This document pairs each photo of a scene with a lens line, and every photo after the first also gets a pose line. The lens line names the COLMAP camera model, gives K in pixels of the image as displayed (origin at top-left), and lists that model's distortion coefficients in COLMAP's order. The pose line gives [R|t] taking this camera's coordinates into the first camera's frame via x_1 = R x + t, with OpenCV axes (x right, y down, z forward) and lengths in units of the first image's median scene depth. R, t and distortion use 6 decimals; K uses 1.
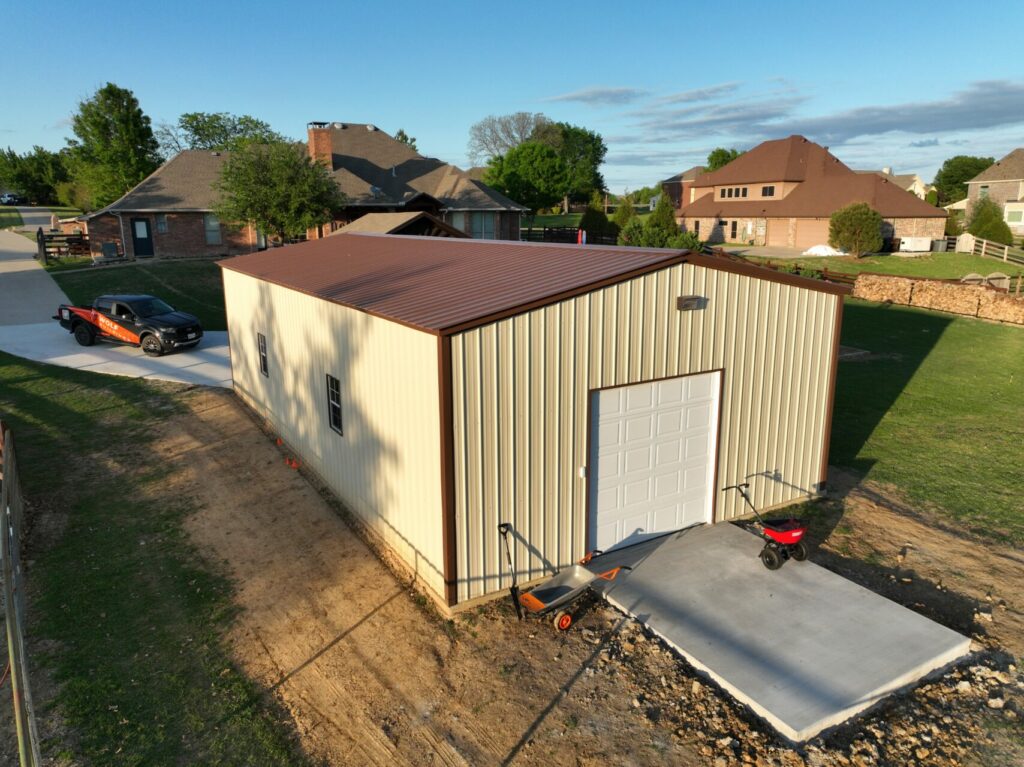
lens RADIAL K [[726.9, 0, 512.2], [0, 726.9, 352.6], [0, 0, 1]] dist [0.003813, 0.001352]
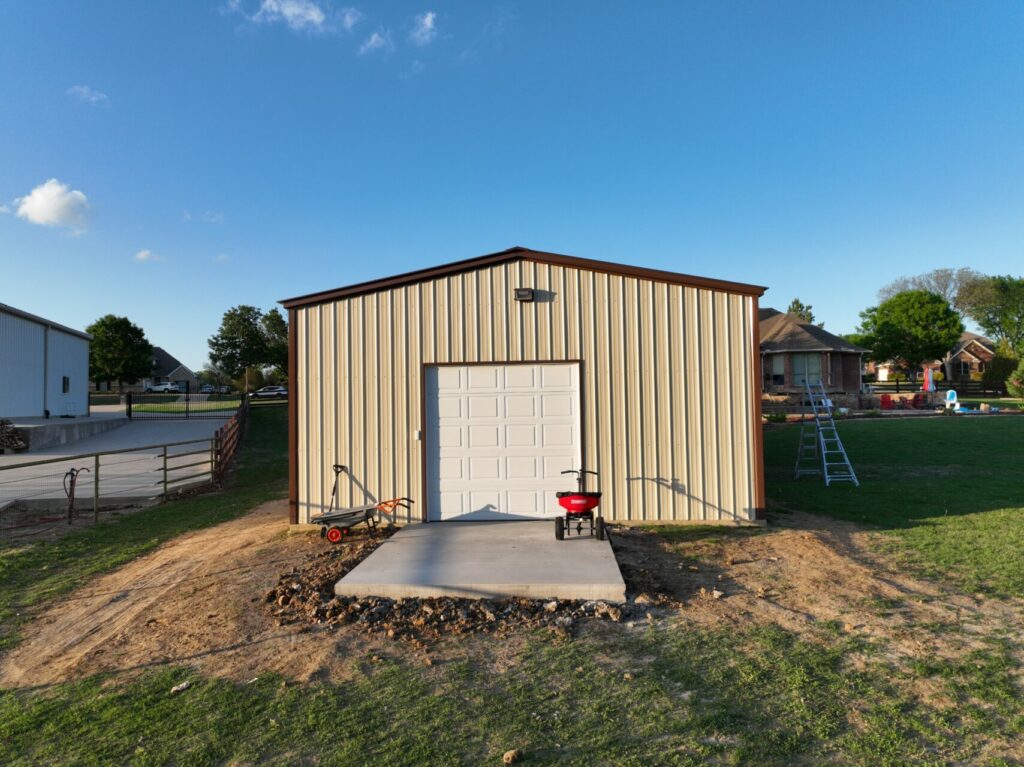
lens RADIAL K [[708.2, 0, 512.0], [0, 708.2, 383.5], [0, 0, 1]] dist [-0.001045, 0.004033]
pose [[0.824845, -0.030081, -0.564558, 0.779632], [-0.089453, 0.979061, -0.182861, 0.248841], [0.558237, 0.201334, 0.804883, 0.133882]]
